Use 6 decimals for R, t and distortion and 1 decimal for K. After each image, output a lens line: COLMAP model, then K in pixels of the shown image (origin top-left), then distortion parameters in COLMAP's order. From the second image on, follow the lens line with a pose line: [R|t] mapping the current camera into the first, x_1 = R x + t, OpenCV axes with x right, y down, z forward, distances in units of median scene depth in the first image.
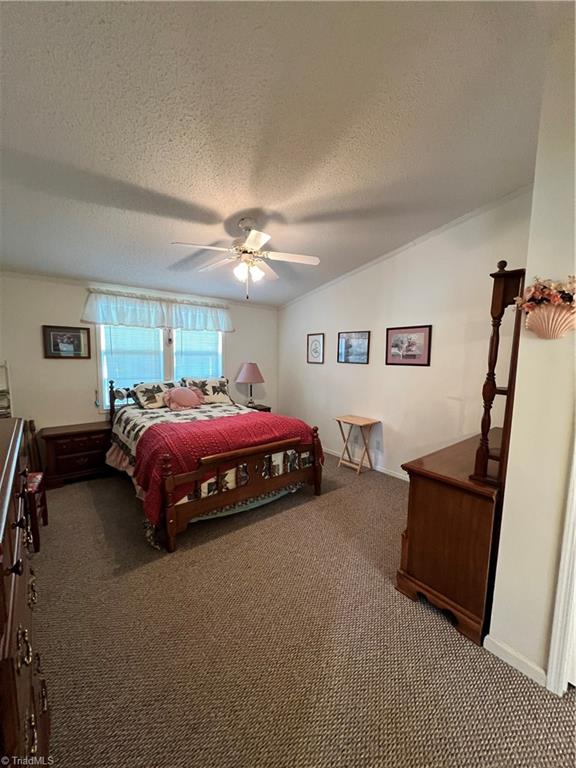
lens RADIAL K [[305.6, 0, 287.5], [0, 305.6, 384.3], [0, 0, 1]] dist [-0.004181, -0.000045]
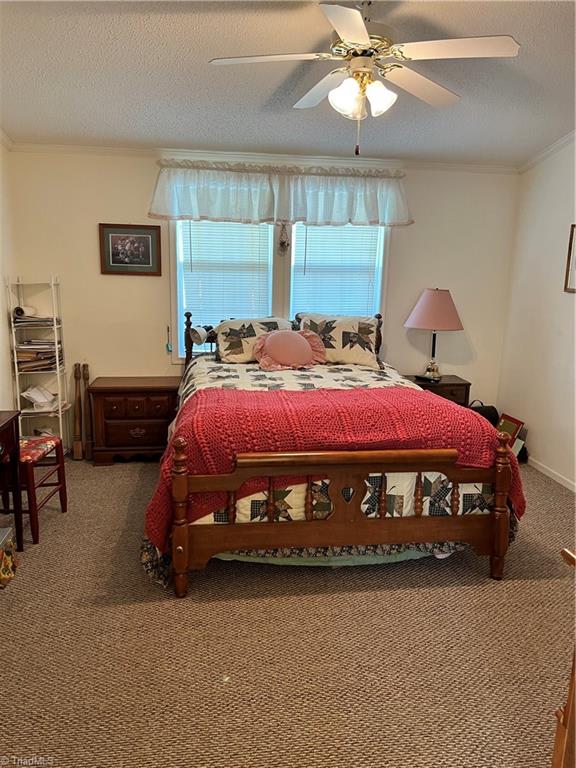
lens RADIAL K [[580.2, 0, 286.8], [0, 580.2, 388.3], [0, 0, 1]] dist [0.045297, -0.039820]
pose [[0.858353, 0.108711, -0.501410, 0.228564], [-0.058850, 0.991705, 0.114269, -0.006678], [0.509674, -0.068575, 0.857631, 0.090473]]
